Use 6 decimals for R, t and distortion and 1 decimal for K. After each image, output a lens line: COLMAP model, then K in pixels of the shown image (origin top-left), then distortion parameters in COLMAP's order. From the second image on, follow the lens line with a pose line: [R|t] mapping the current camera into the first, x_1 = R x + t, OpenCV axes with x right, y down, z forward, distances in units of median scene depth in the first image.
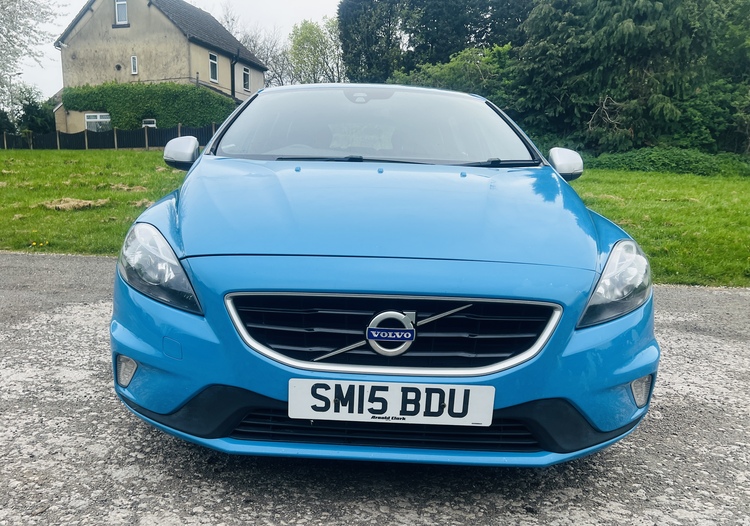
lens RADIAL K [[649.9, 0, 327.9], [0, 649.9, 319.4], [0, 0, 1]] dist [0.100621, -0.094621]
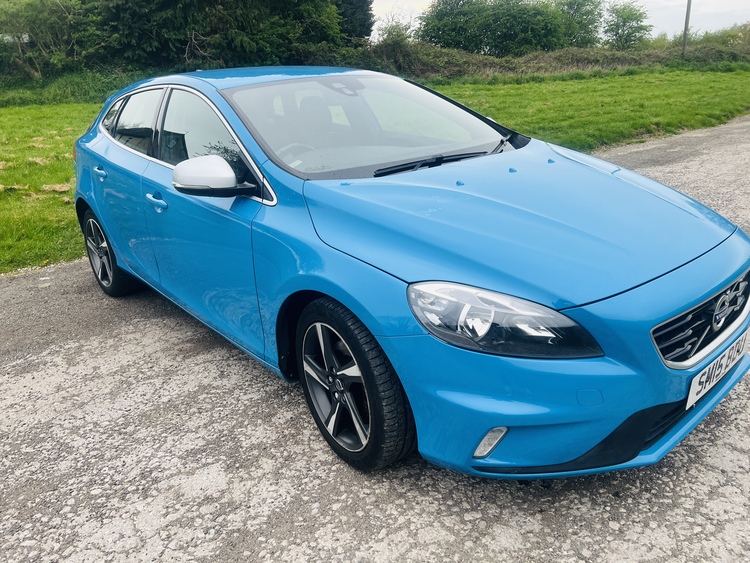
lens RADIAL K [[572.9, 0, 375.0], [0, 572.9, 281.5], [0, 0, 1]] dist [0.058680, -0.062975]
pose [[0.725986, -0.301113, 0.618285, -0.097205], [0.240144, 0.953453, 0.182368, -0.036642], [-0.644419, 0.016081, 0.764504, 0.053487]]
